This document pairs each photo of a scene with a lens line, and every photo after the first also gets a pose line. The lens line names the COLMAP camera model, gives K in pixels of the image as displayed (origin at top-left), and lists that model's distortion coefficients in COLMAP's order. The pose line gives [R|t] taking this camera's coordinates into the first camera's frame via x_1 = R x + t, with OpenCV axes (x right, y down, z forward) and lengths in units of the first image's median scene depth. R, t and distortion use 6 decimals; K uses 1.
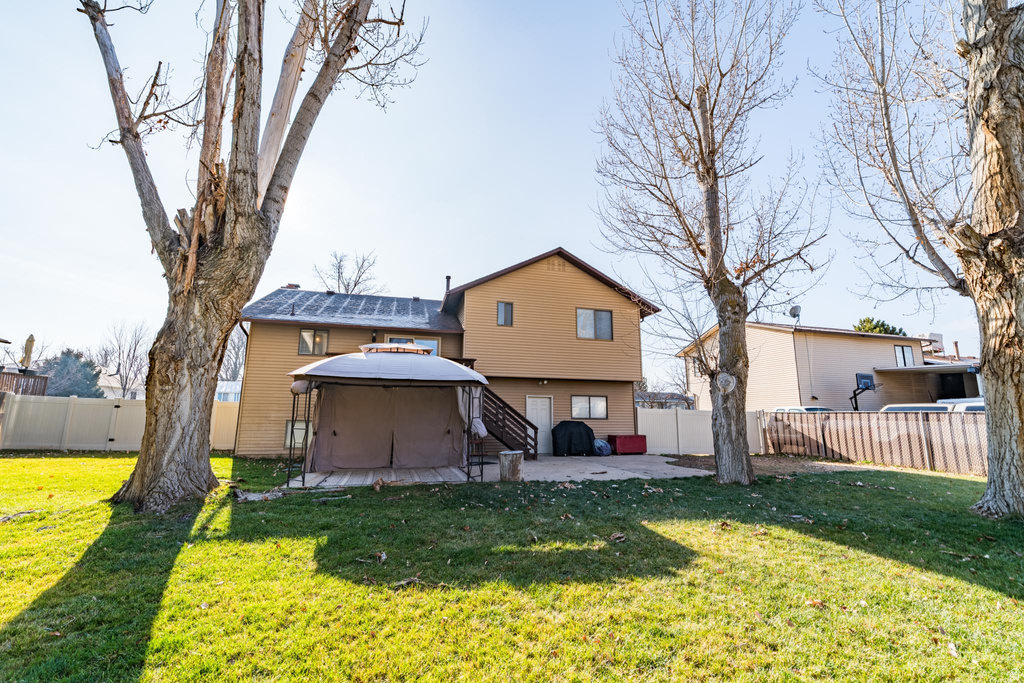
lens RADIAL K [[414.0, 0, 509.7], [0, 414.0, 347.4], [0, 0, 1]] dist [0.000031, -0.000465]
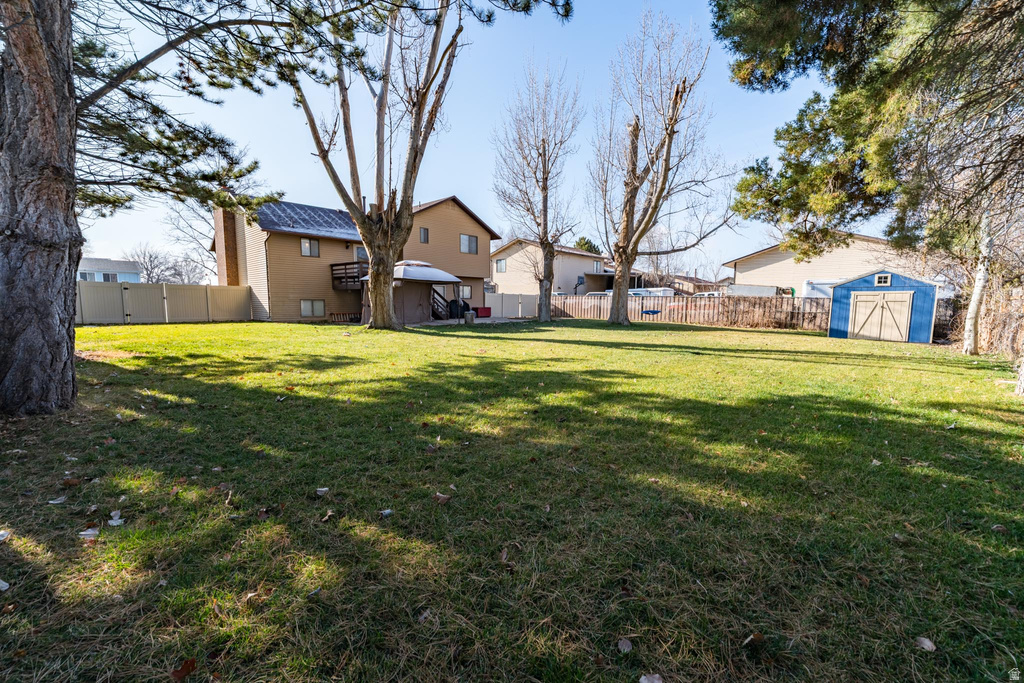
lens RADIAL K [[414.0, 0, 512.9], [0, 414.0, 342.4], [0, 0, 1]] dist [0.000031, -0.000465]
pose [[0.840933, -0.056306, 0.538202, -0.607803], [-0.090655, 0.965858, 0.242694, -0.099323], [-0.533492, -0.252880, 0.807117, -0.611283]]
